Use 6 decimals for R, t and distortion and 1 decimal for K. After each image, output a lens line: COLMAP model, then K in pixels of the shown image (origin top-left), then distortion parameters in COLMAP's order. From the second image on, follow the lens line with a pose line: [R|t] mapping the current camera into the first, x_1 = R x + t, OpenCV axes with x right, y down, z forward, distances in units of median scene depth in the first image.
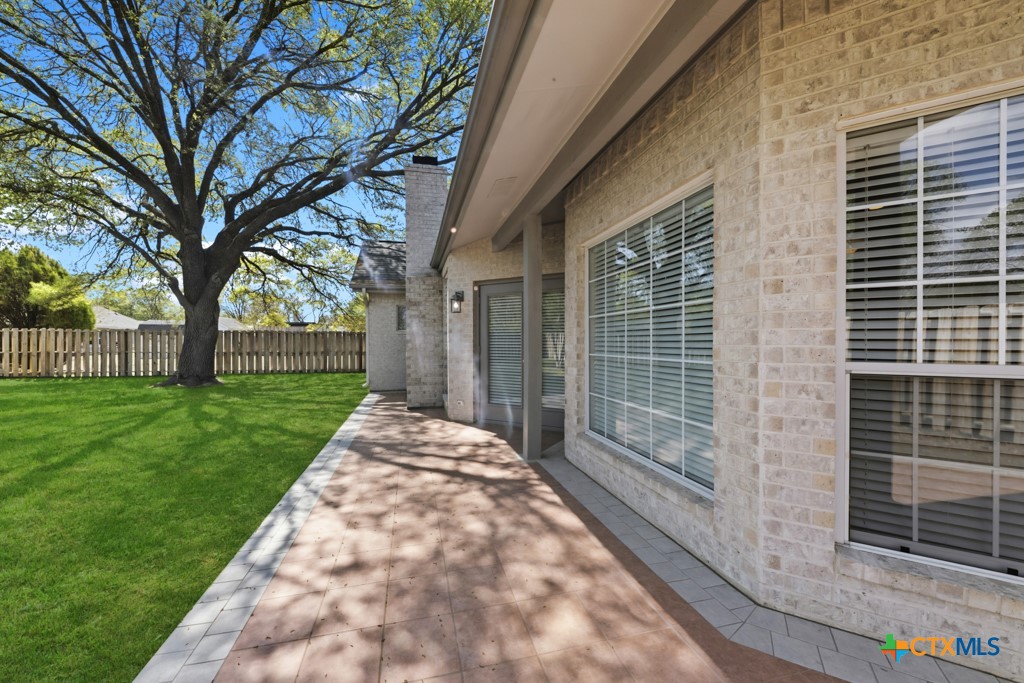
lens RADIAL K [[379.8, 0, 509.8], [0, 379.8, 338.7], [0, 0, 1]] dist [0.003347, -0.000804]
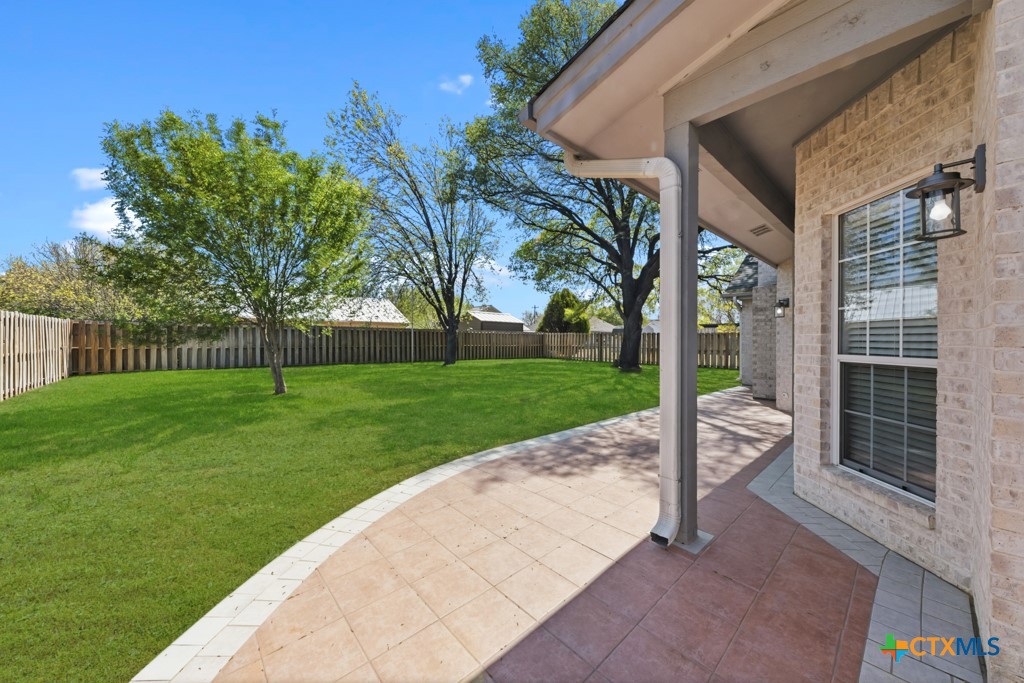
lens RADIAL K [[357.0, 0, 511.8], [0, 357.0, 340.6], [0, 0, 1]] dist [-0.000178, 0.000000]
pose [[0.493117, 0.006815, -0.869937, 0.326644], [-0.002476, 0.999976, 0.006431, -0.001434], [0.869960, -0.001017, 0.493122, -0.209532]]
